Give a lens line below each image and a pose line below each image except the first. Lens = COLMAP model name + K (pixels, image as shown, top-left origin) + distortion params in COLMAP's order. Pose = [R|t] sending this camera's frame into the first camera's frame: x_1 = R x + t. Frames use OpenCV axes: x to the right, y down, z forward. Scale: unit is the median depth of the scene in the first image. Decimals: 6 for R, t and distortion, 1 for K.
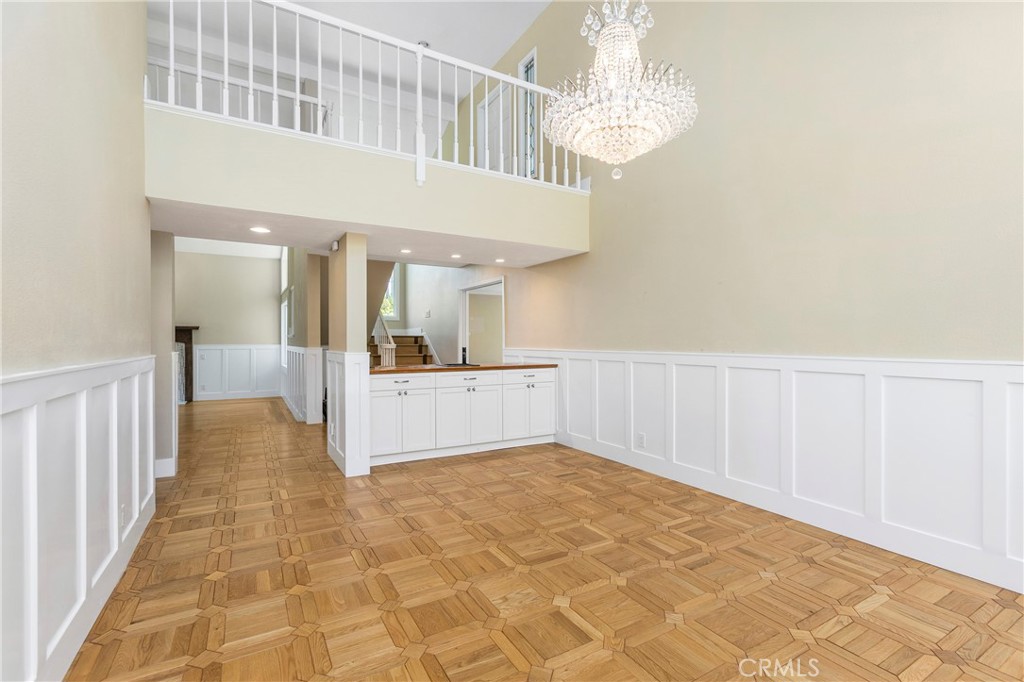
lens RADIAL K [[463.2, 0, 512.5], [0, 463.2, 345.5], [0, 0, 1]] dist [-0.013091, 0.002077]
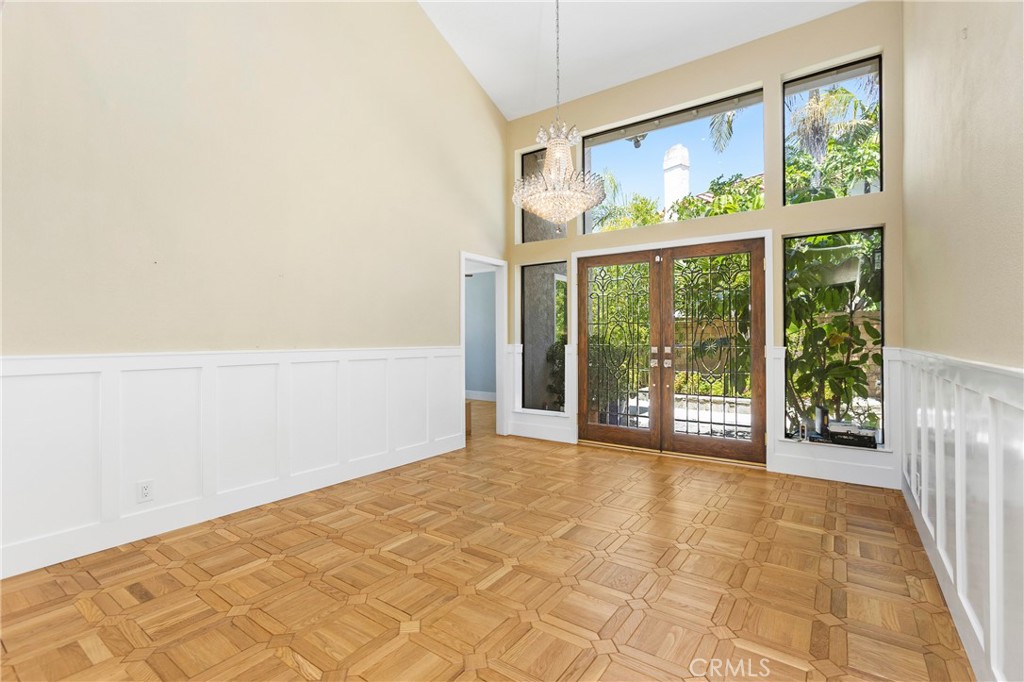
lens RADIAL K [[463.2, 0, 516.0], [0, 463.2, 337.0], [0, 0, 1]] dist [-0.013091, 0.002077]
pose [[-0.415322, 0.000345, 0.909674, -0.698452], [0.009766, 0.999944, 0.004080, -0.008876], [-0.909622, 0.010578, -0.415302, 1.088070]]
